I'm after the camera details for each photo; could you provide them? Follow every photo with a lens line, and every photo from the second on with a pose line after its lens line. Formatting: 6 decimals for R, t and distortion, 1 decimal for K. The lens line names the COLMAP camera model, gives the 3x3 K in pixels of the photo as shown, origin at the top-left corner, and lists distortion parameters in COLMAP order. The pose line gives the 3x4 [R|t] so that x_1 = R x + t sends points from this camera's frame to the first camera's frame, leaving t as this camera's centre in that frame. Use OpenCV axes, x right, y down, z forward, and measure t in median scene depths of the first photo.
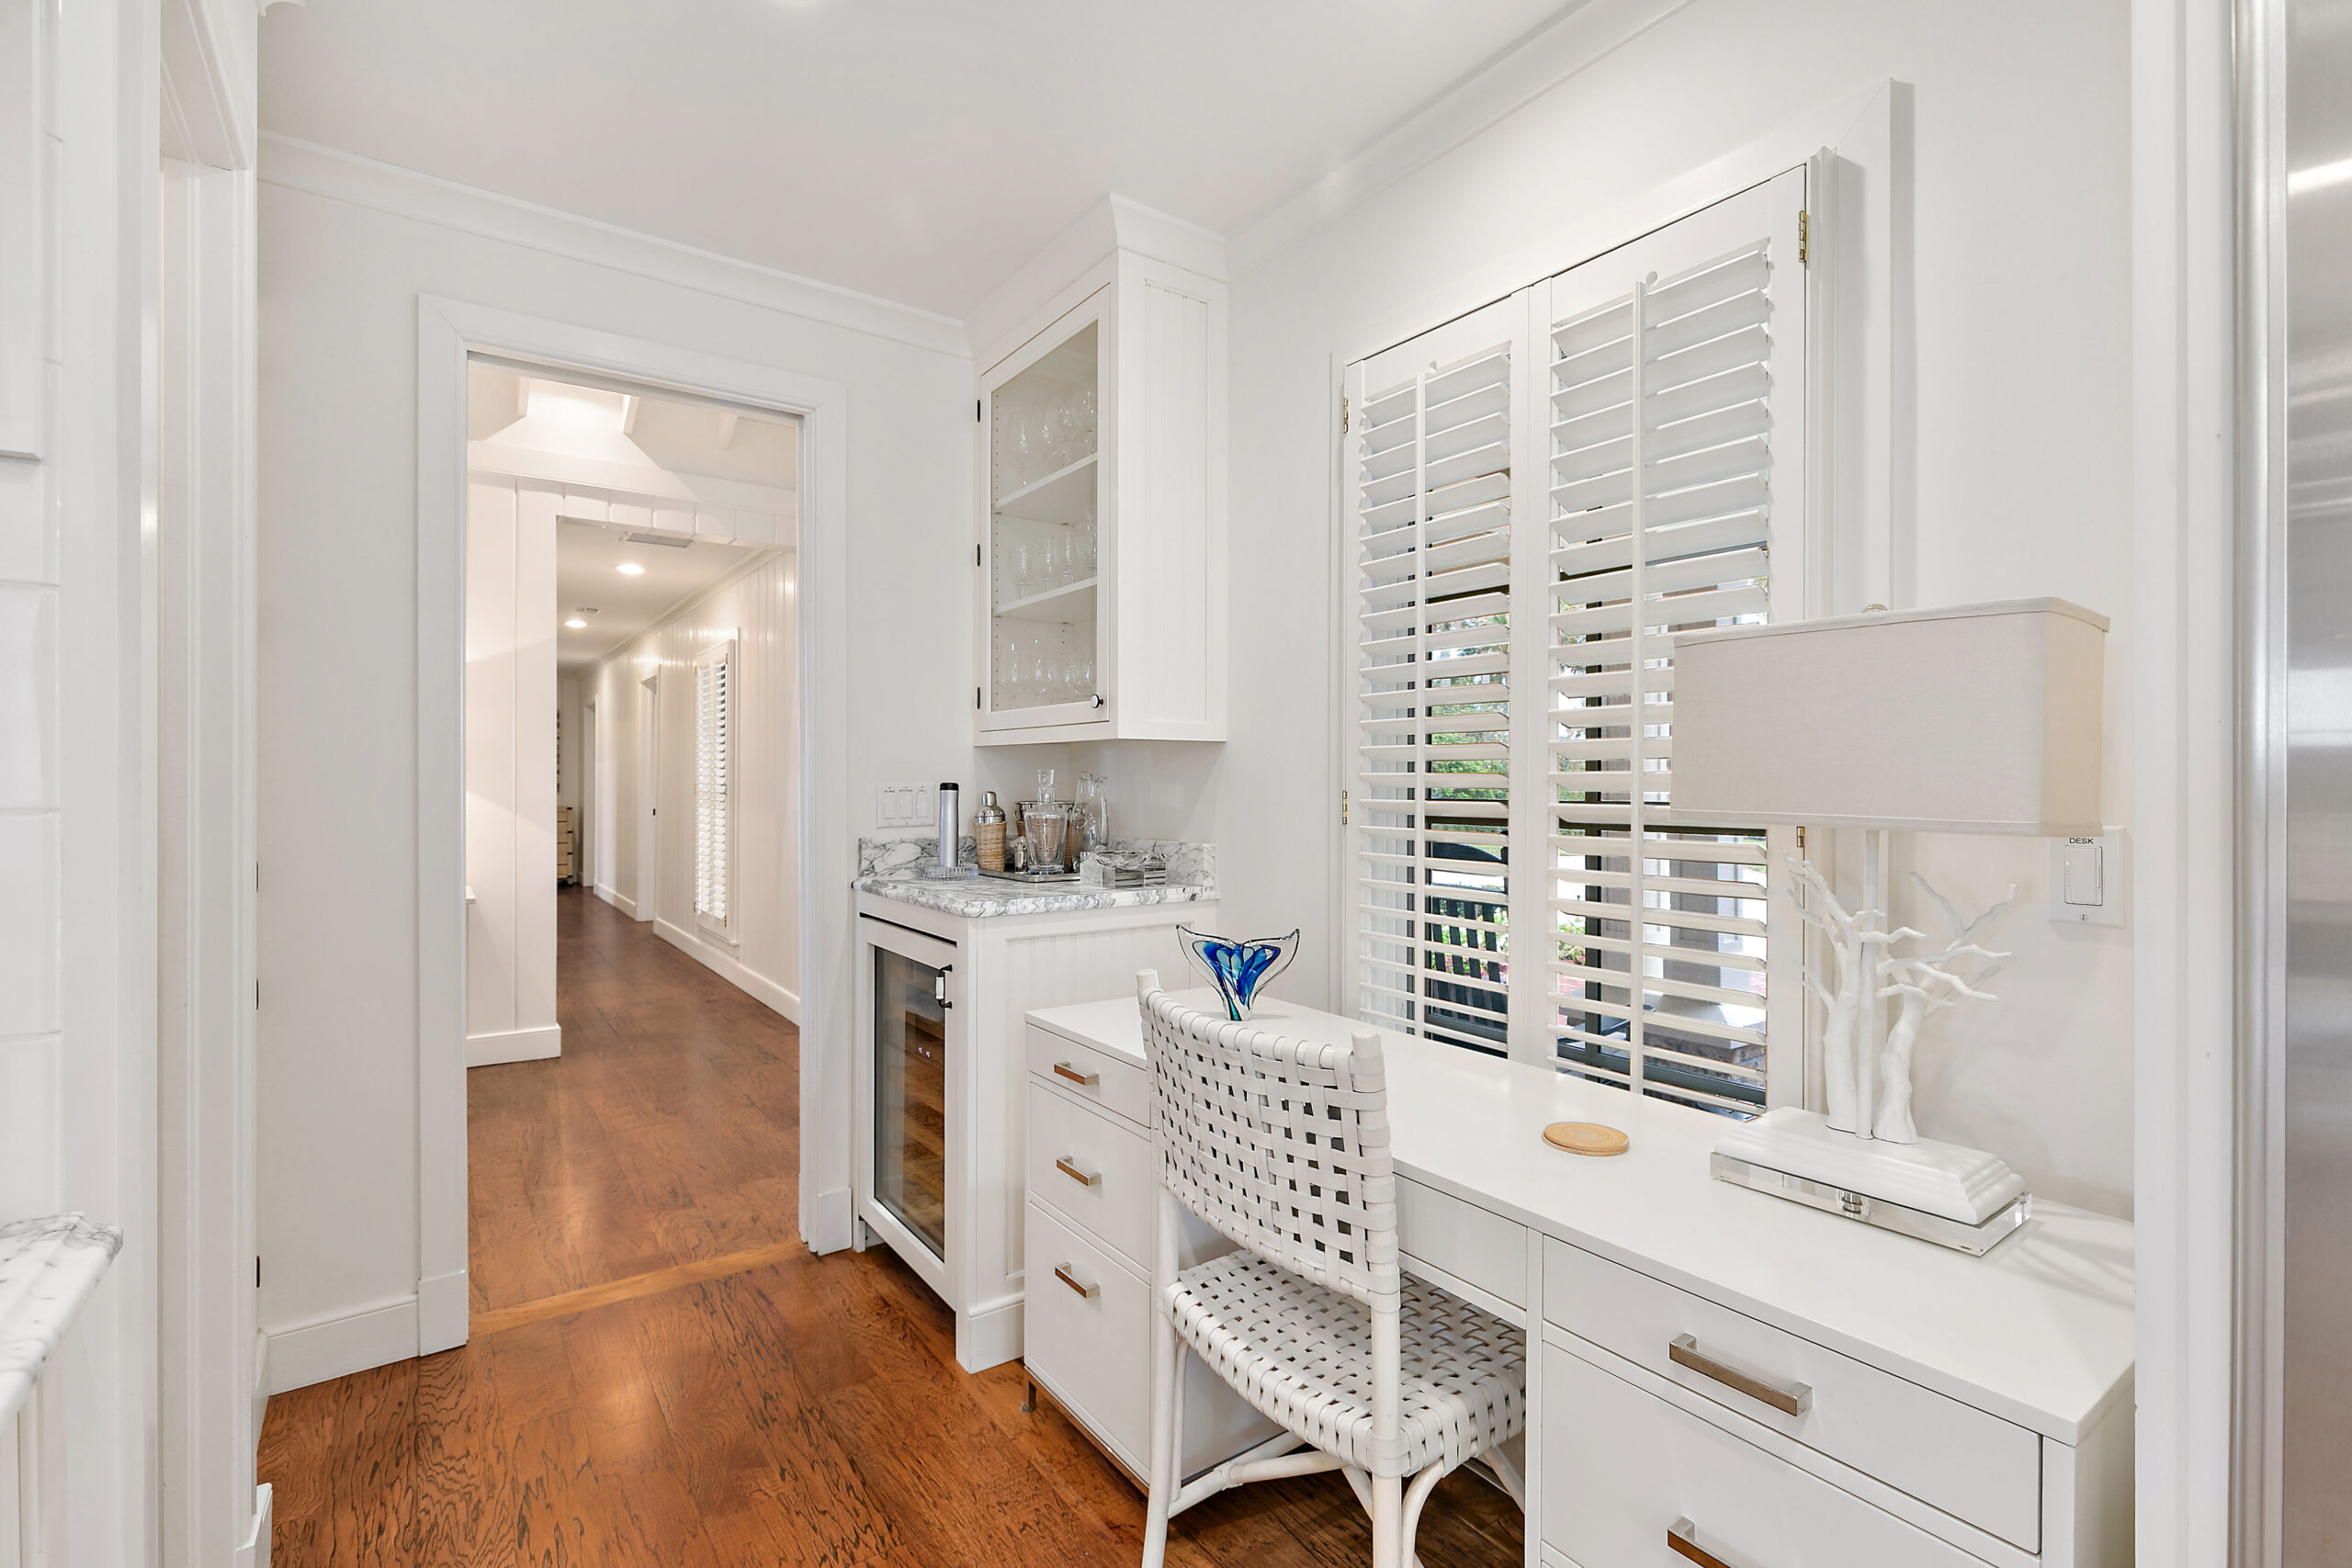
lens RADIAL K [[1066.2, 0, 1170.9], [0, 1066.2, 781.0], [0, 0, 1]] dist [0.000251, 0.000062]
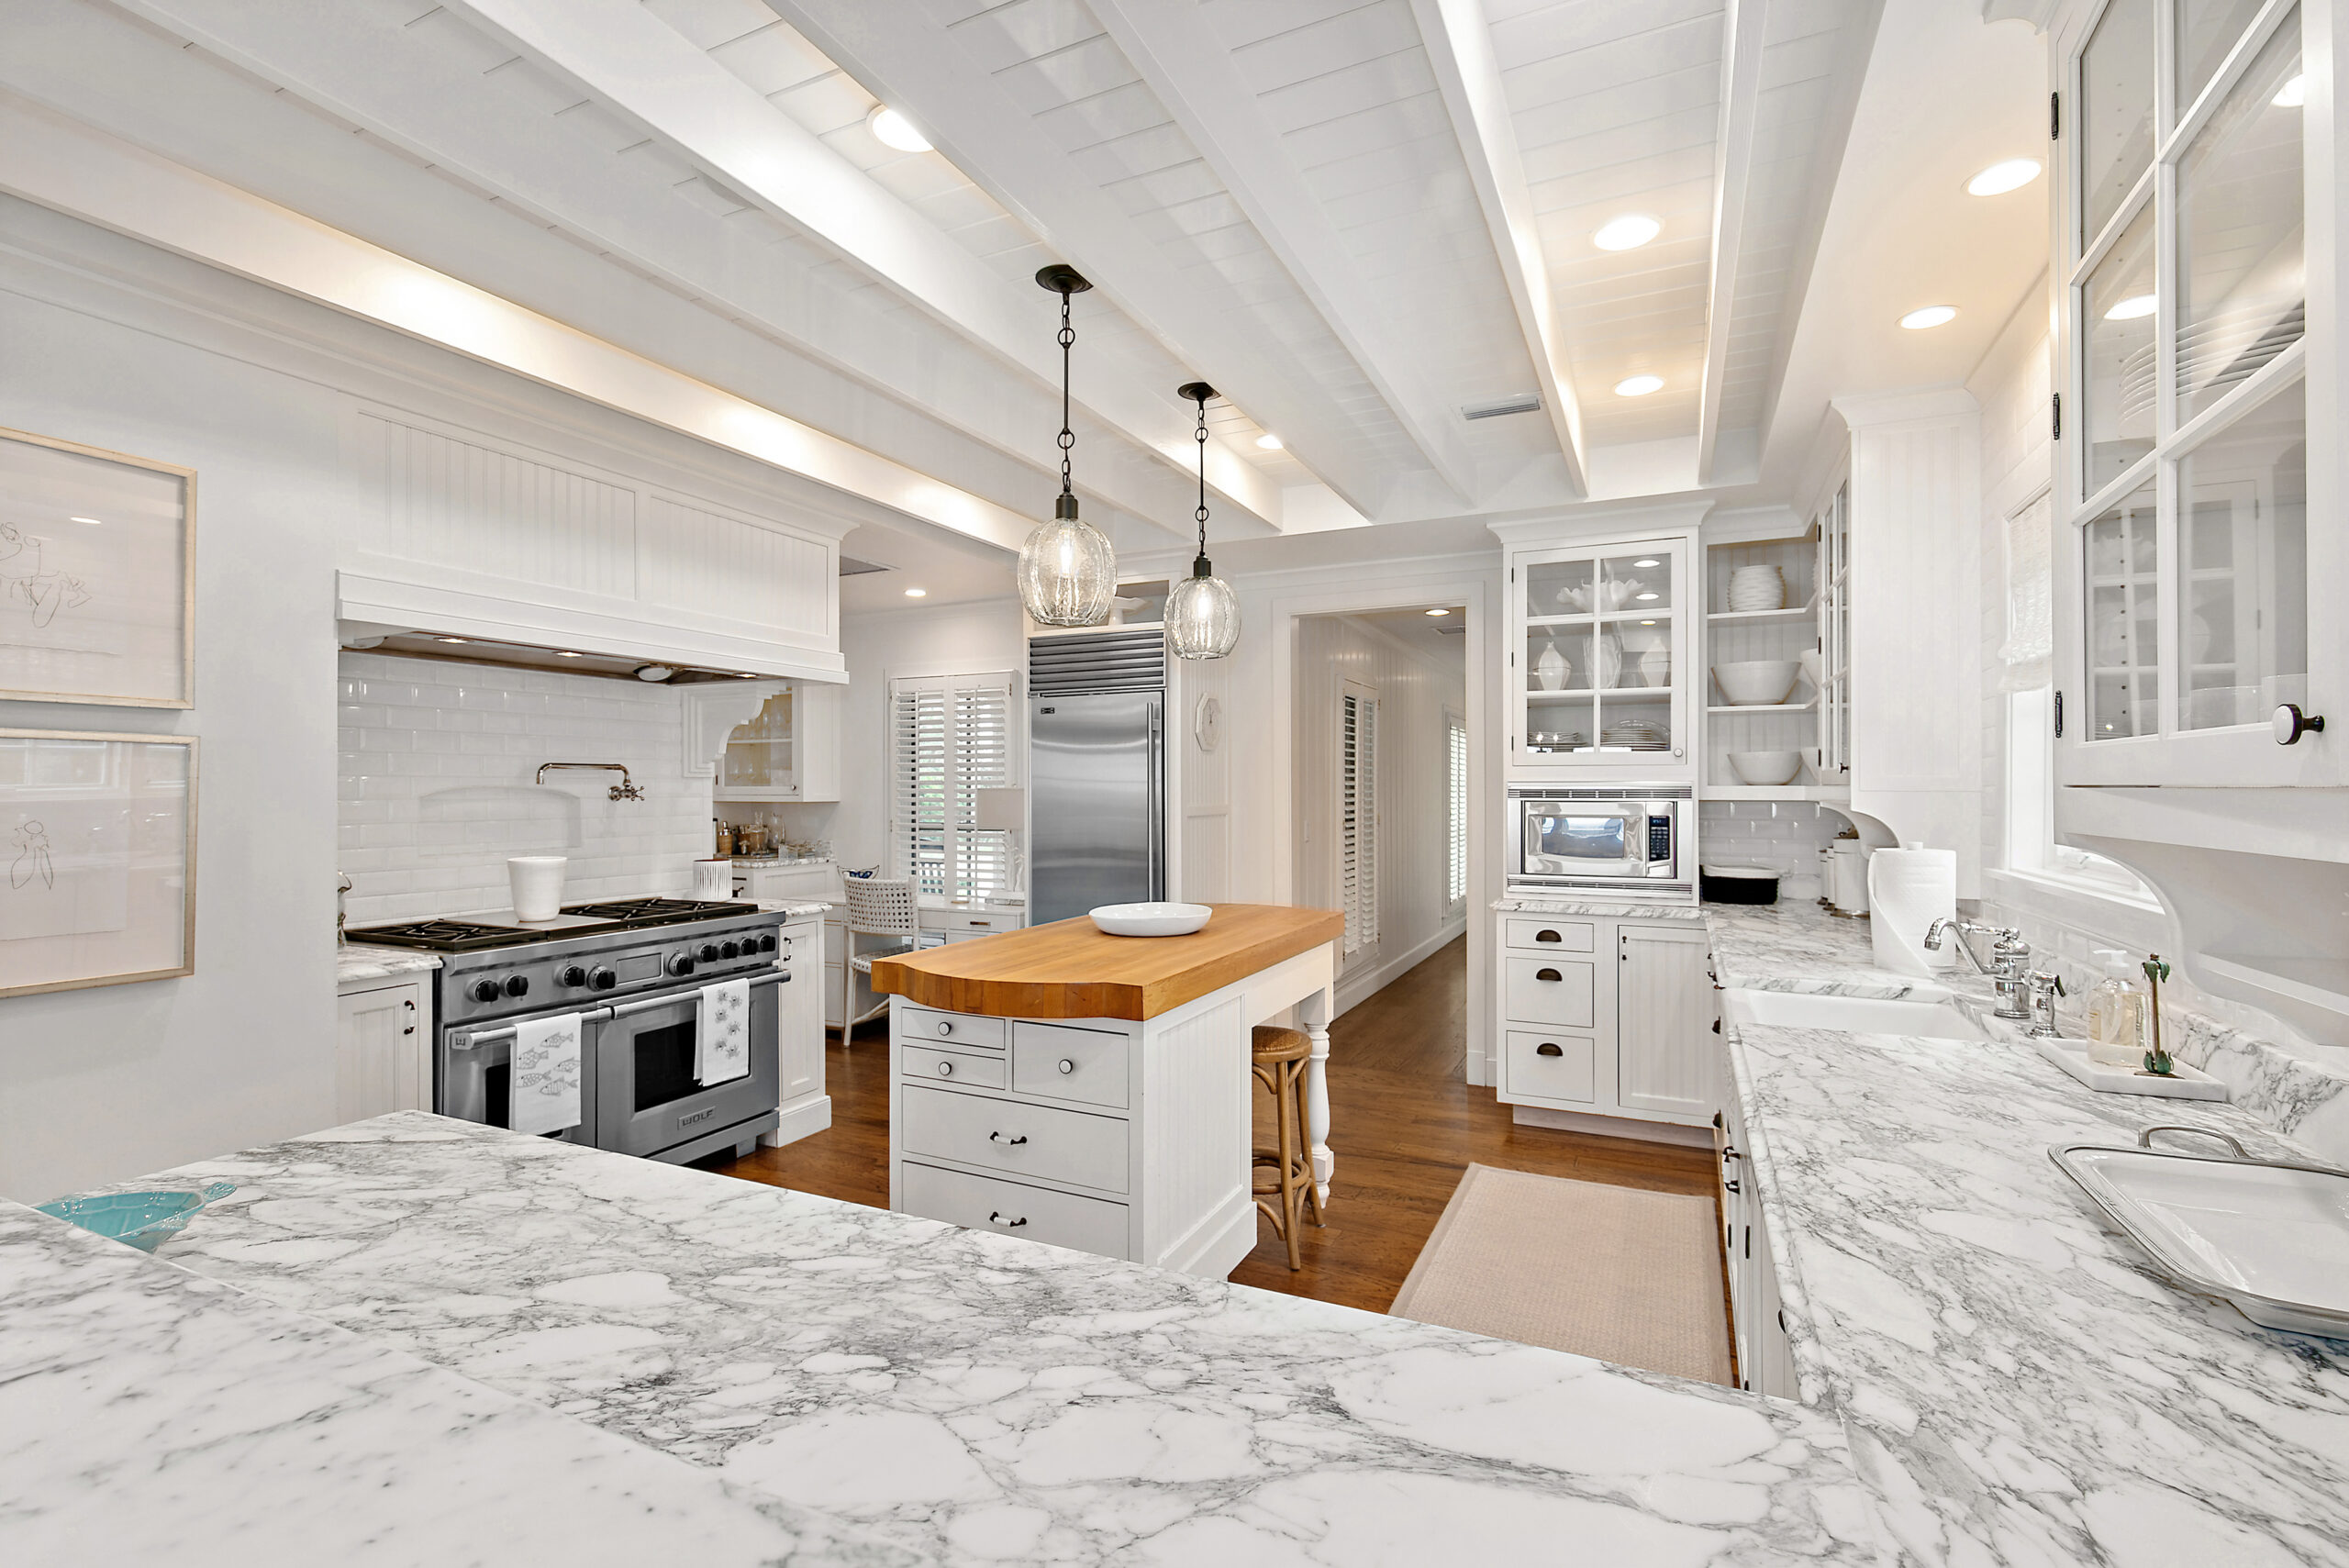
lens RADIAL K [[1064.9, 0, 1169.3], [0, 1064.9, 790.4], [0, 0, 1]] dist [0.000251, 0.000062]
pose [[0.875601, -0.000276, 0.483035, -0.525001], [0.004370, 0.999963, -0.007351, -0.042315], [-0.483015, 0.008547, 0.875570, -1.756239]]
